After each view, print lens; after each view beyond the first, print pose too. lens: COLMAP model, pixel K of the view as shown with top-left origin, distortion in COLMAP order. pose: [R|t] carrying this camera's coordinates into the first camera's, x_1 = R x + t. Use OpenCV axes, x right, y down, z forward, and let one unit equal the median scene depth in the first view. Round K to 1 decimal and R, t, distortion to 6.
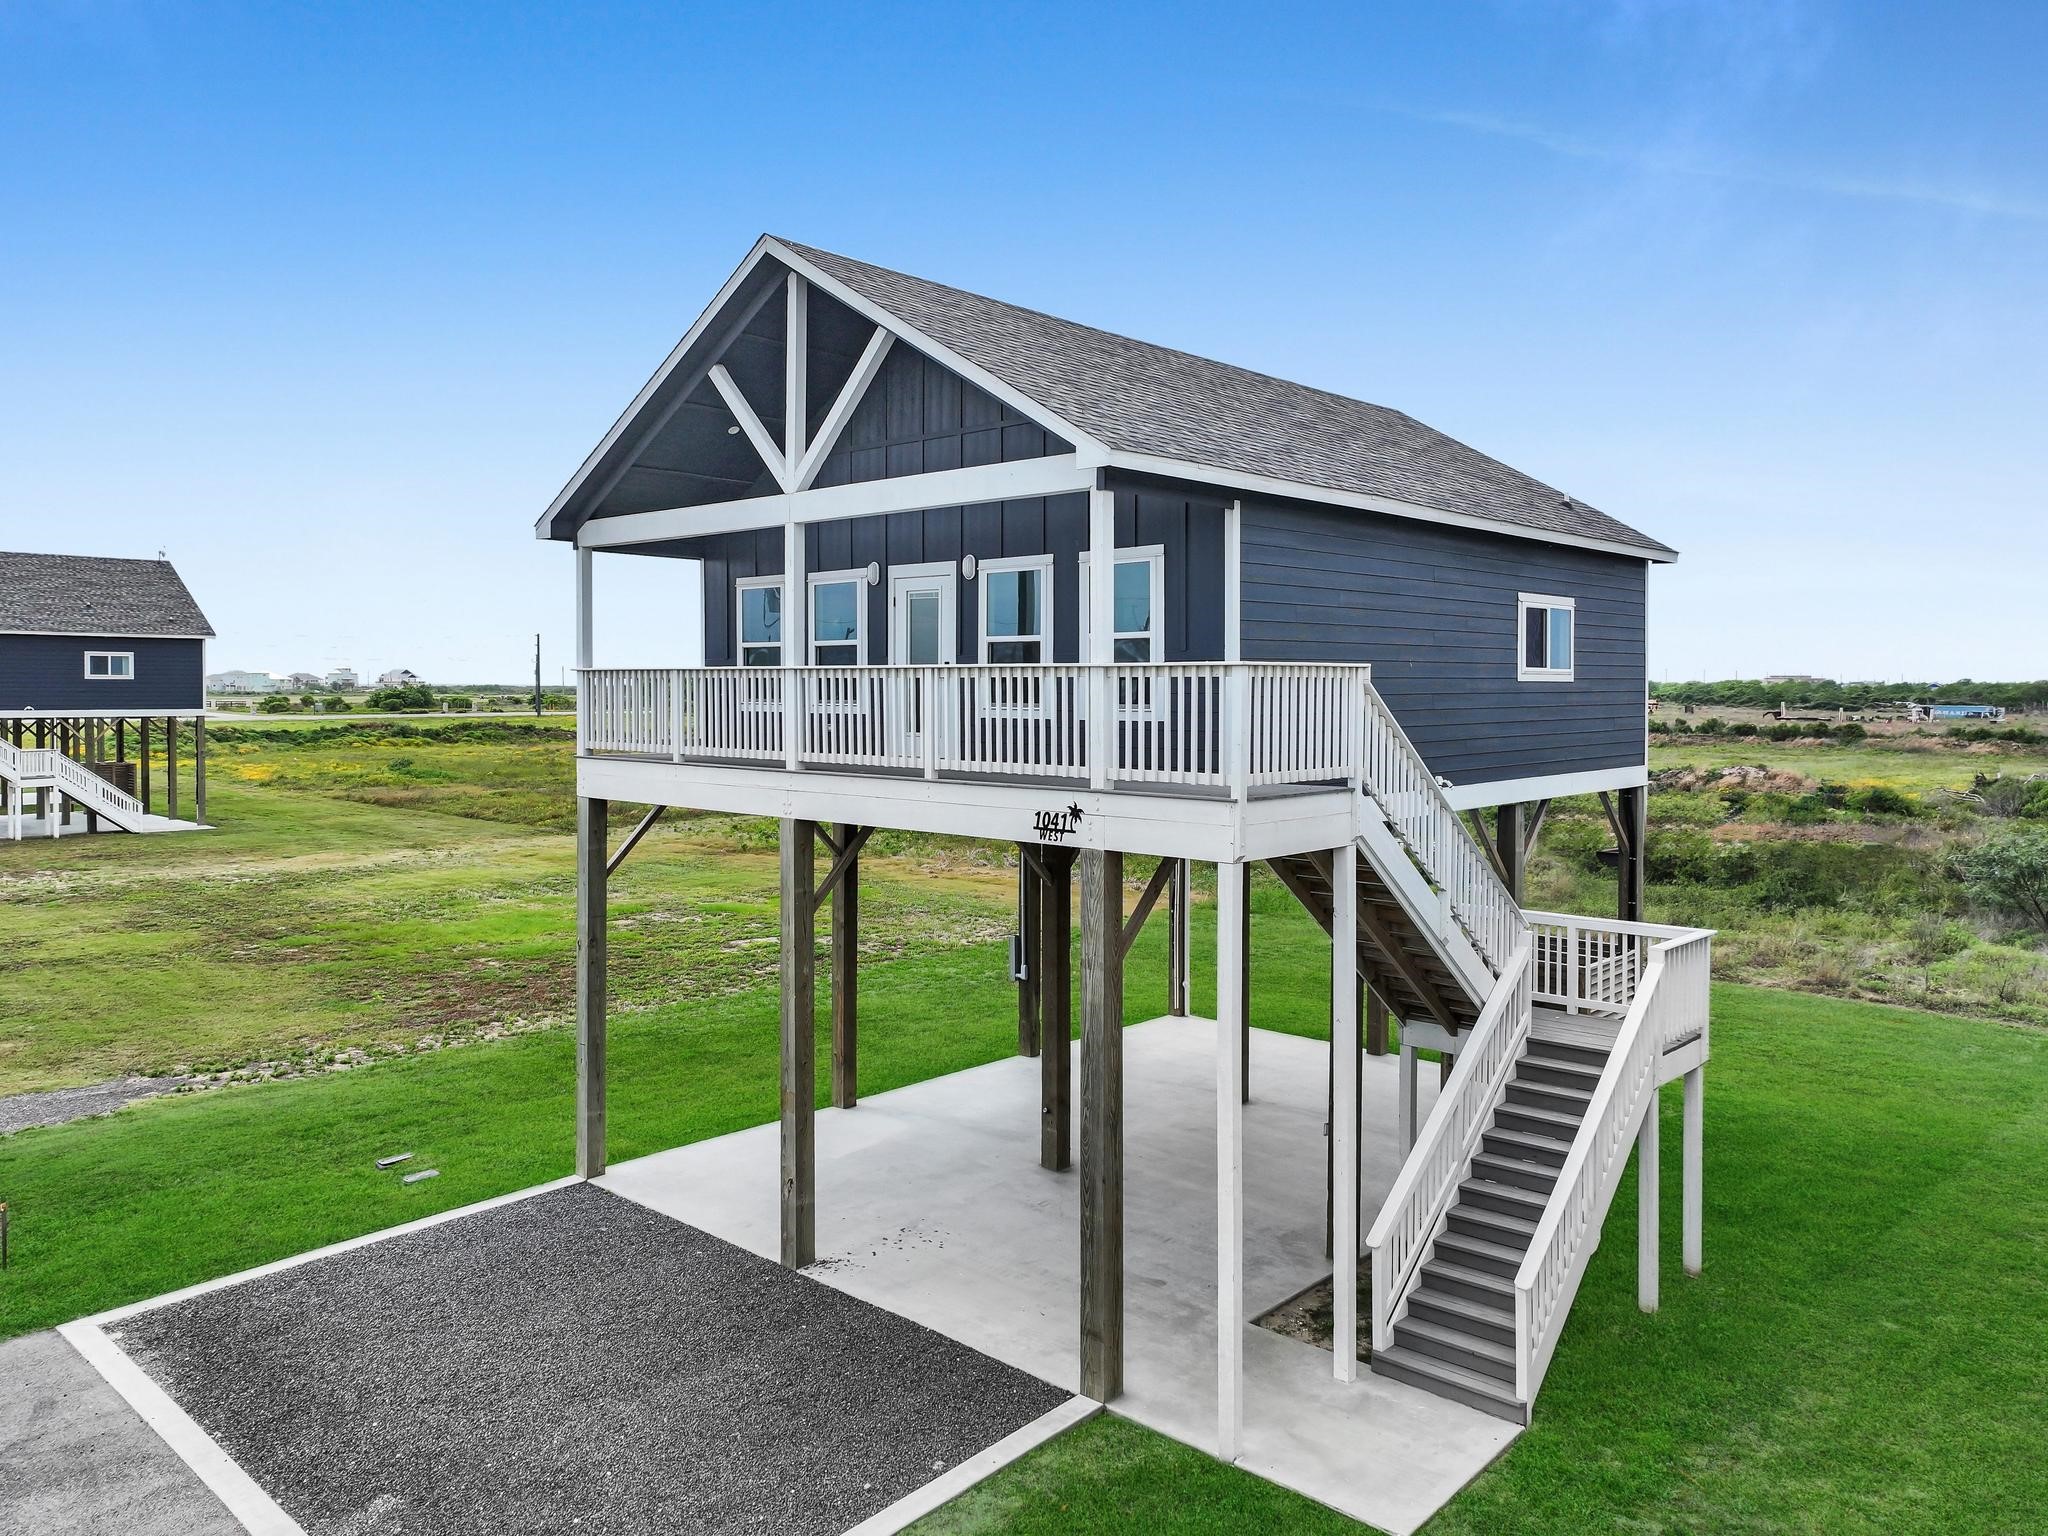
lens RADIAL K [[1459.8, 0, 1050.7], [0, 1459.8, 729.2], [0, 0, 1]] dist [-0.000210, 0.011393]
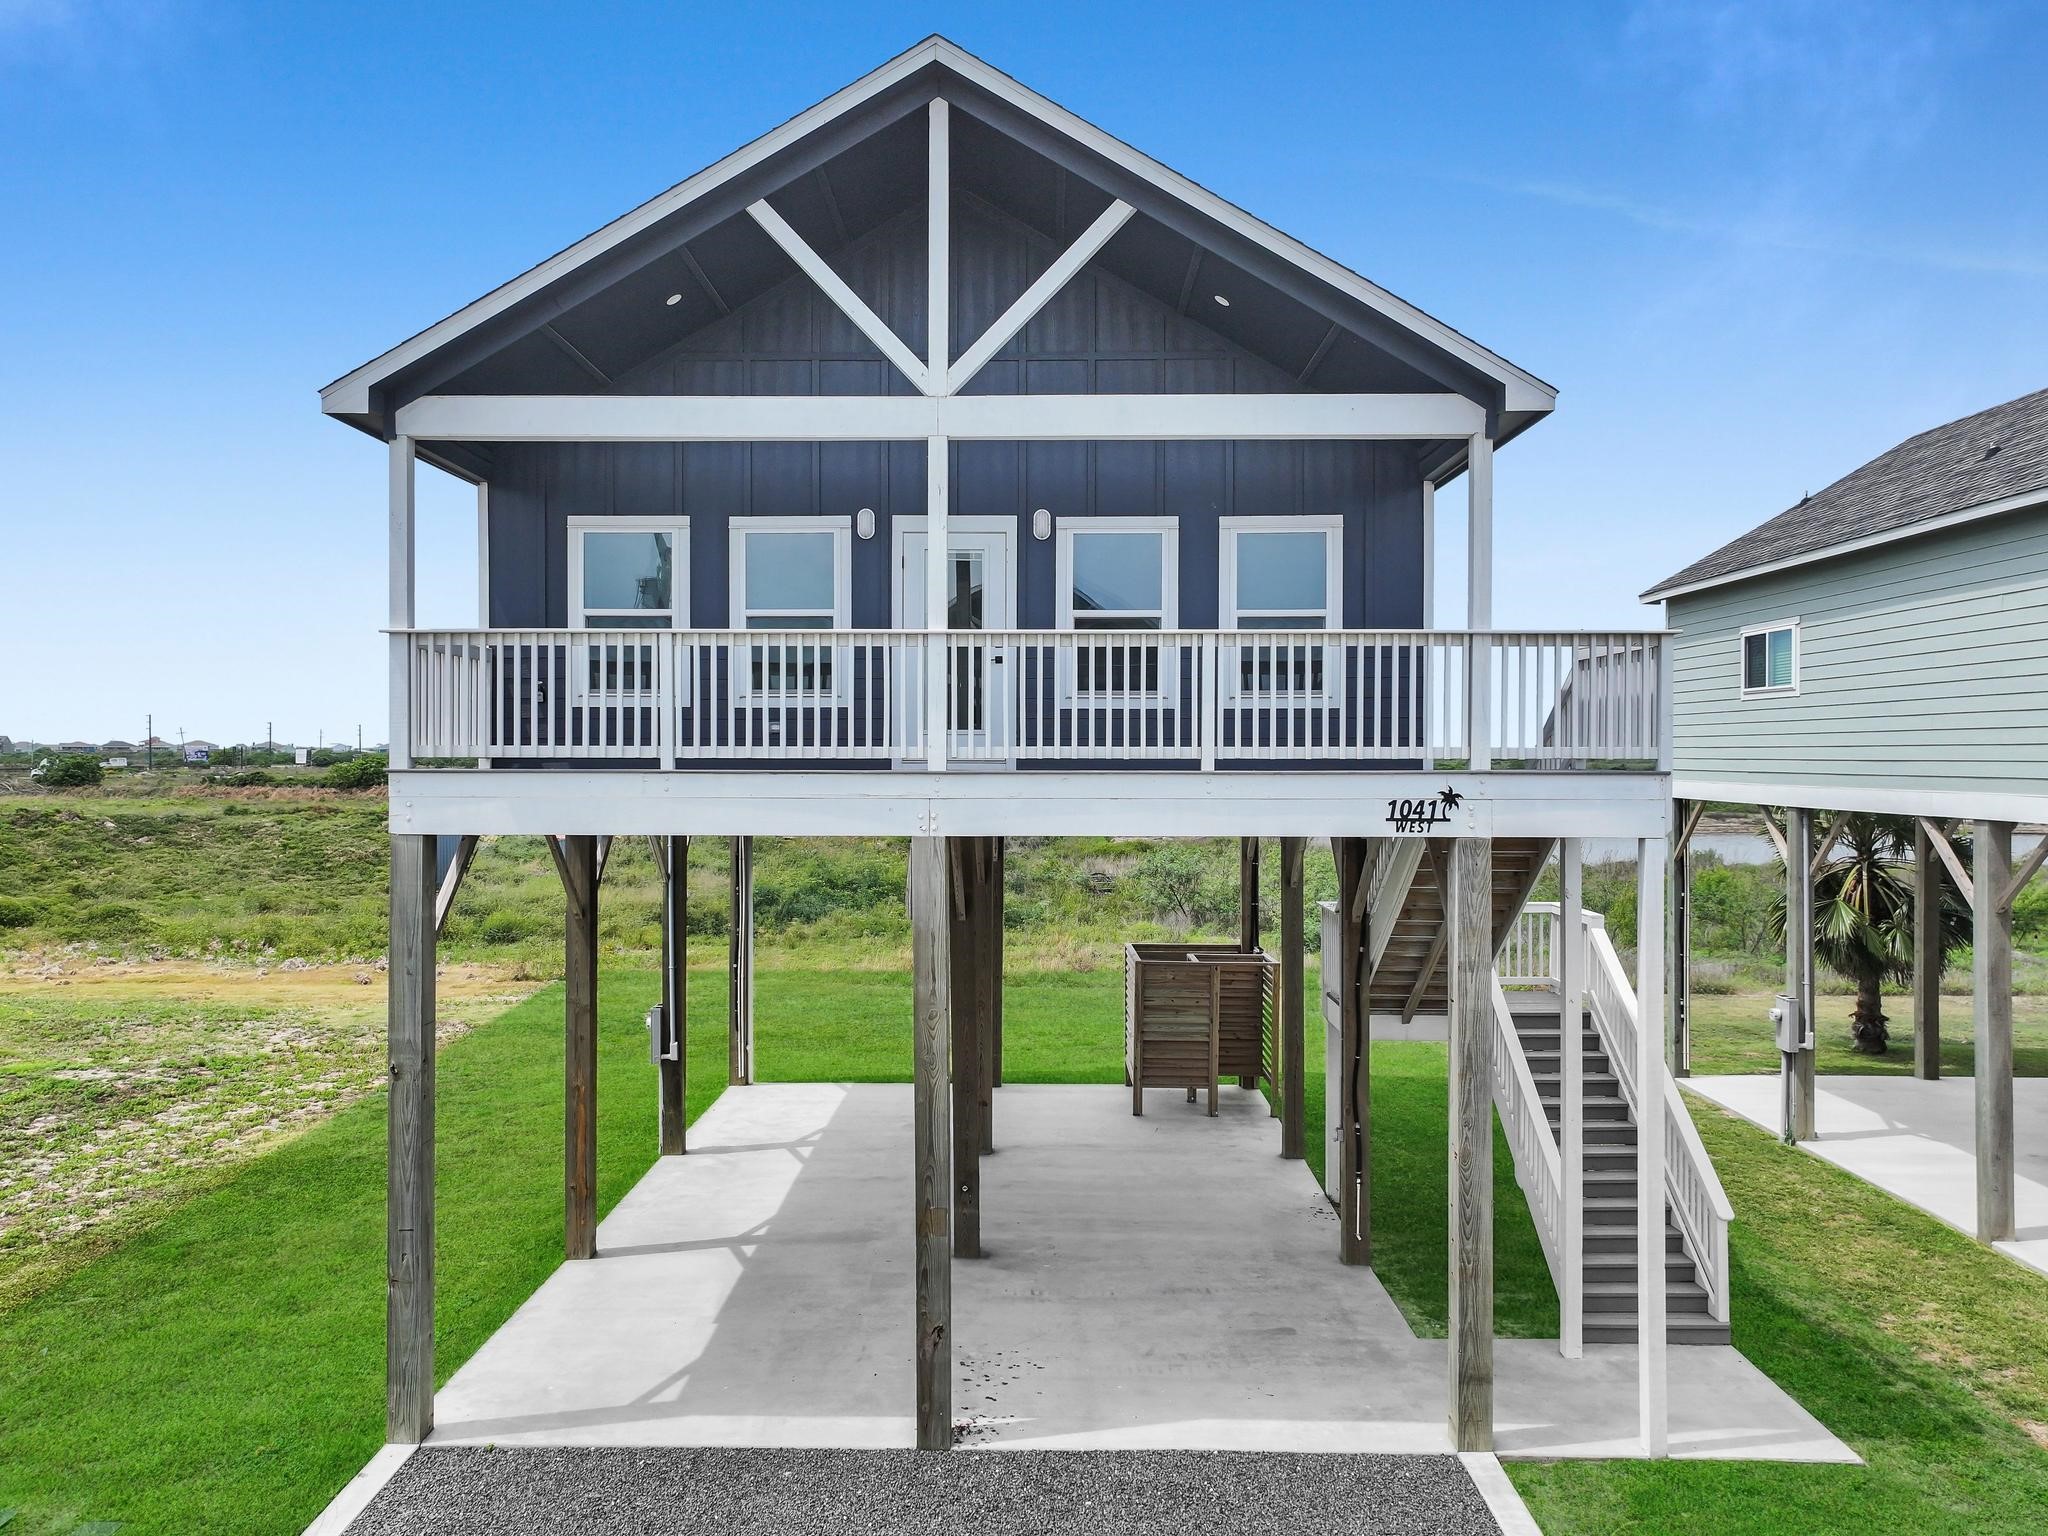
lens RADIAL K [[1459.8, 0, 1033.7], [0, 1459.8, 763.1], [0, 0, 1]] dist [-0.000210, 0.011393]
pose [[0.748530, -0.010604, 0.663016, -0.645906], [0.021171, 0.999745, -0.007911, 0.031641], [-0.662762, 0.019958, 0.748564, 0.424335]]
